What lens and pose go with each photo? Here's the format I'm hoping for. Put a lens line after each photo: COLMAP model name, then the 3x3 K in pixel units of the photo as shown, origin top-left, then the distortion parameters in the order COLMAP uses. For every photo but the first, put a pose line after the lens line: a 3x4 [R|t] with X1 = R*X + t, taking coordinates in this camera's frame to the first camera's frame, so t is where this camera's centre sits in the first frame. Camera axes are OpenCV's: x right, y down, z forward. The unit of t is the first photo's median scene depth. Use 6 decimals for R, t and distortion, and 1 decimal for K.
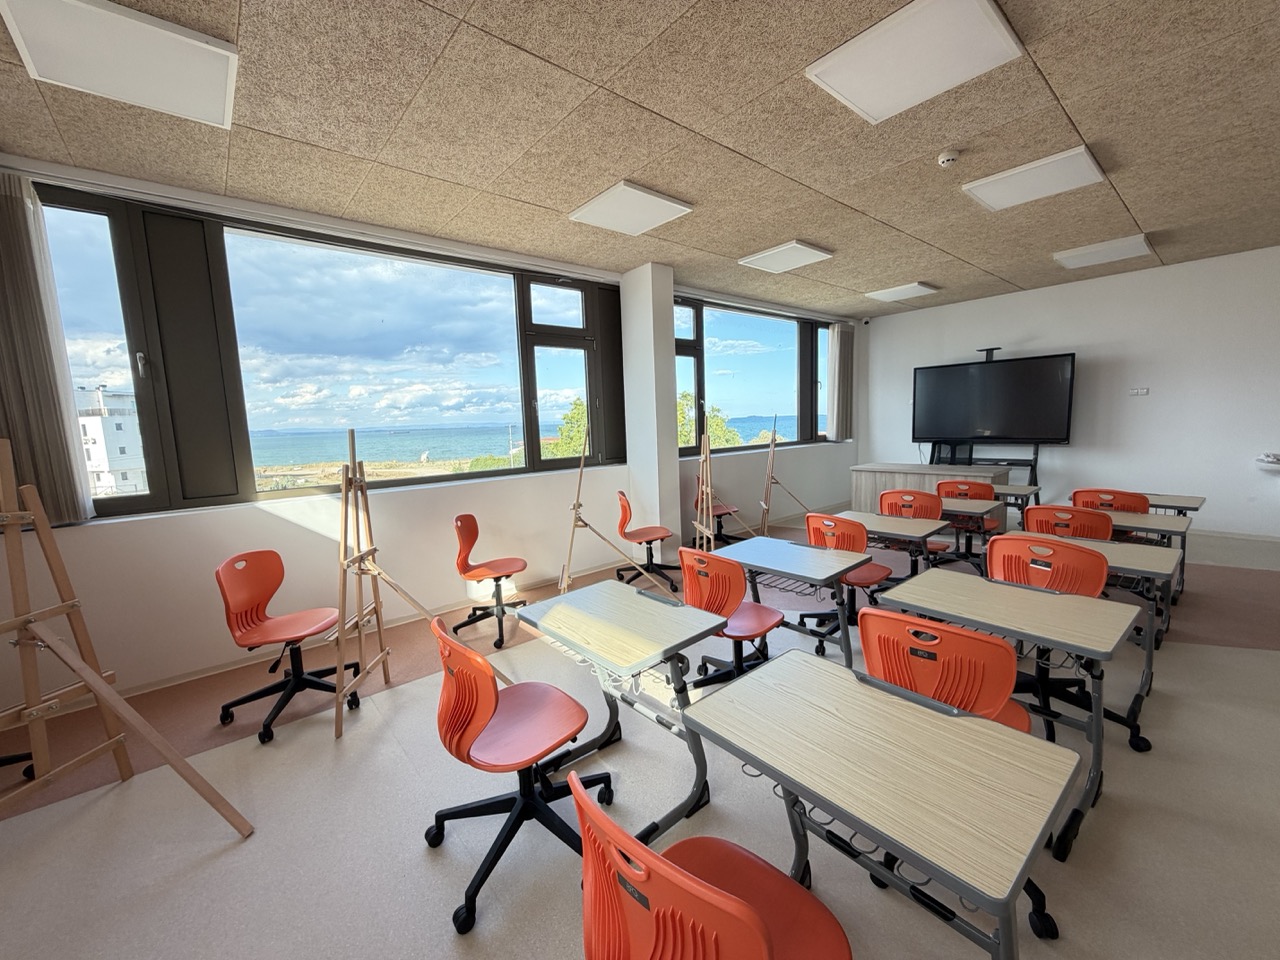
lens RADIAL K [[513.3, 0, 636.0], [0, 513.3, 487.5], [0, 0, 1]] dist [0.002186, -0.000263]
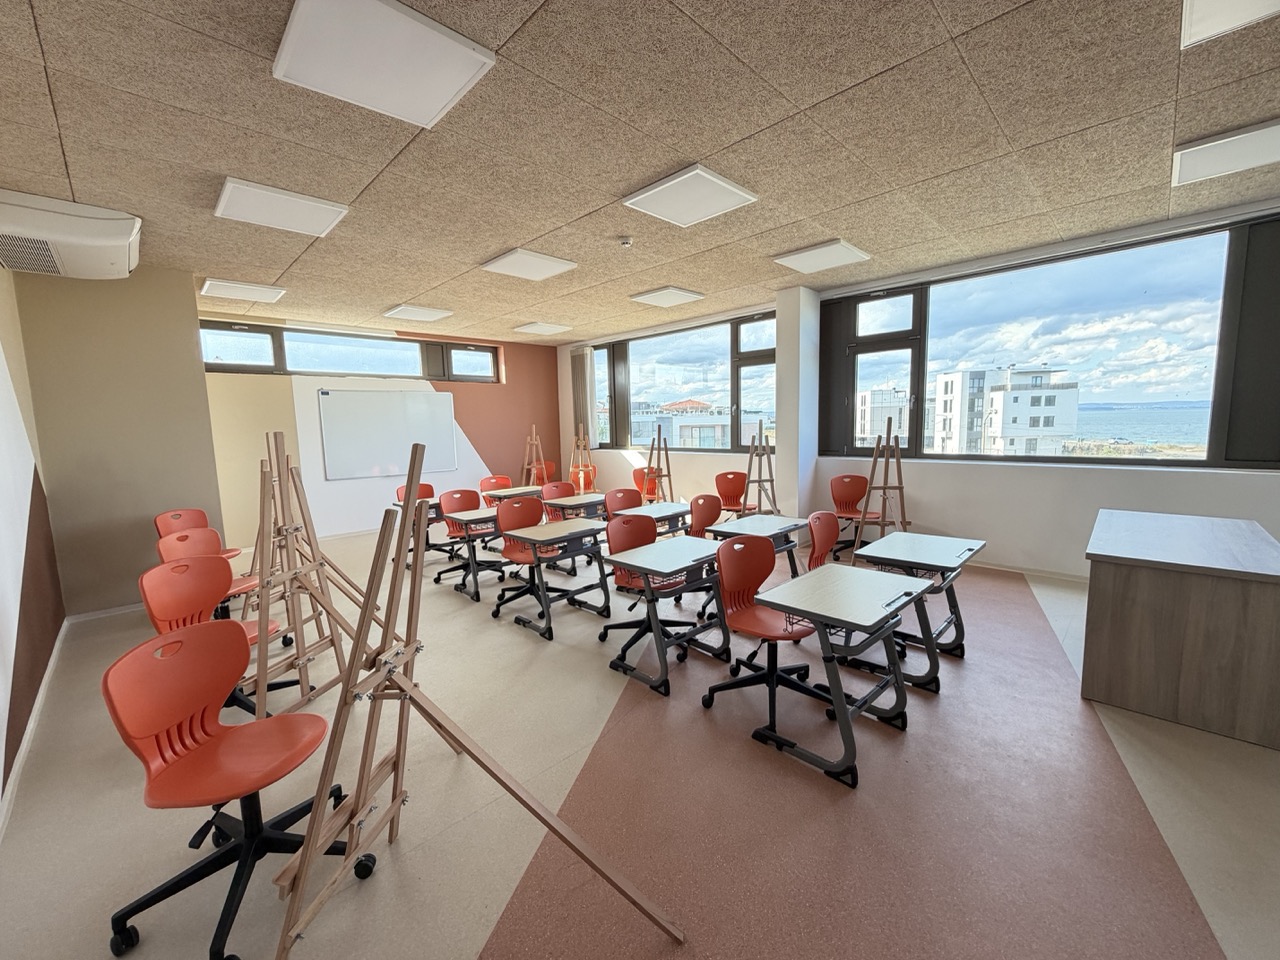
lens RADIAL K [[513.3, 0, 643.2], [0, 513.3, 477.5], [0, 0, 1]] dist [0.002186, -0.000263]
pose [[0.097976, 0.139819, -0.985318, 1.269538], [-0.100923, 0.986373, 0.129933, -0.126666], [0.990058, 0.086711, 0.110752, 0.590064]]
